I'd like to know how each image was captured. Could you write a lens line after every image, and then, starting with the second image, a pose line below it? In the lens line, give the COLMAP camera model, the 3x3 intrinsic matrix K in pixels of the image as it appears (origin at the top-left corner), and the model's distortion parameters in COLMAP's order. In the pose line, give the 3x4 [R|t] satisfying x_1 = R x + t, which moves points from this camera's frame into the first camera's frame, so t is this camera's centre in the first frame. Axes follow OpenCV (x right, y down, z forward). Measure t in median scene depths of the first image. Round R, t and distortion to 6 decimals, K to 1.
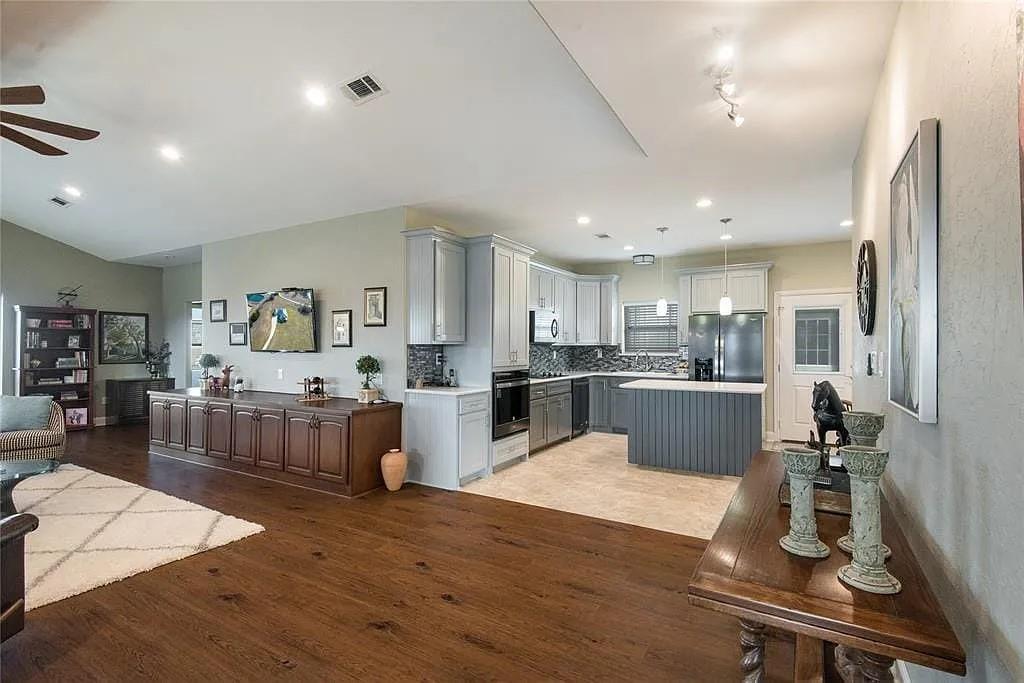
lens RADIAL K [[478.9, 0, 511.4], [0, 478.9, 343.2], [0, 0, 1]] dist [0.003913, -0.001401]
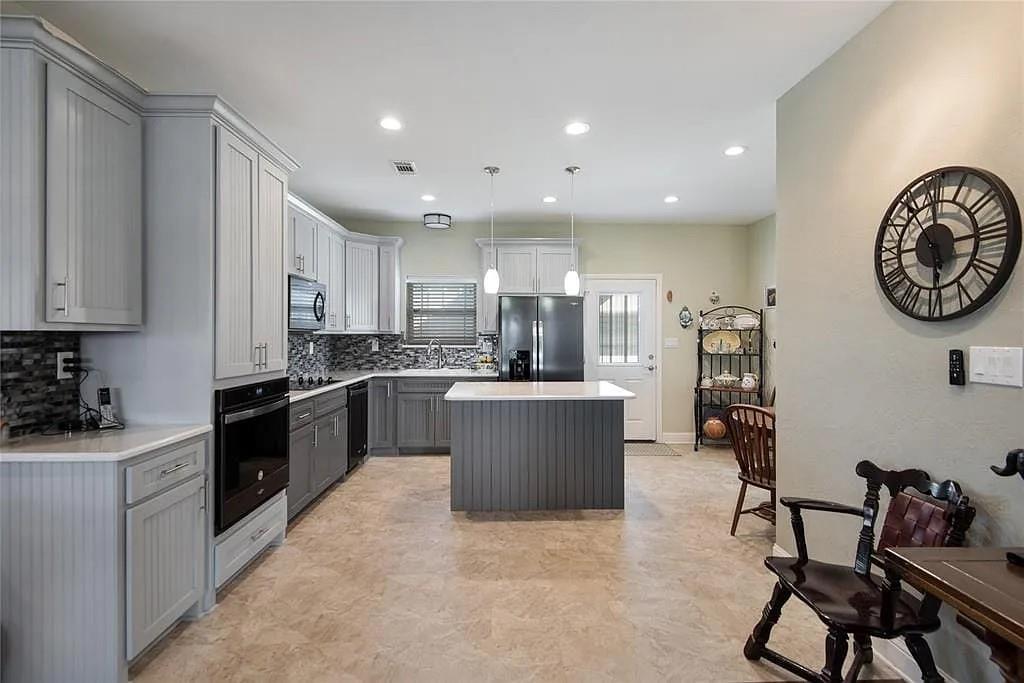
lens RADIAL K [[478.9, 0, 510.4], [0, 478.9, 334.4], [0, 0, 1]] dist [0.003913, -0.001401]
pose [[0.846053, -0.000429, 0.533099, -0.030092], [-0.001518, 0.999994, 0.003215, 0.002640], [-0.533097, -0.003530, 0.846047, 0.294839]]
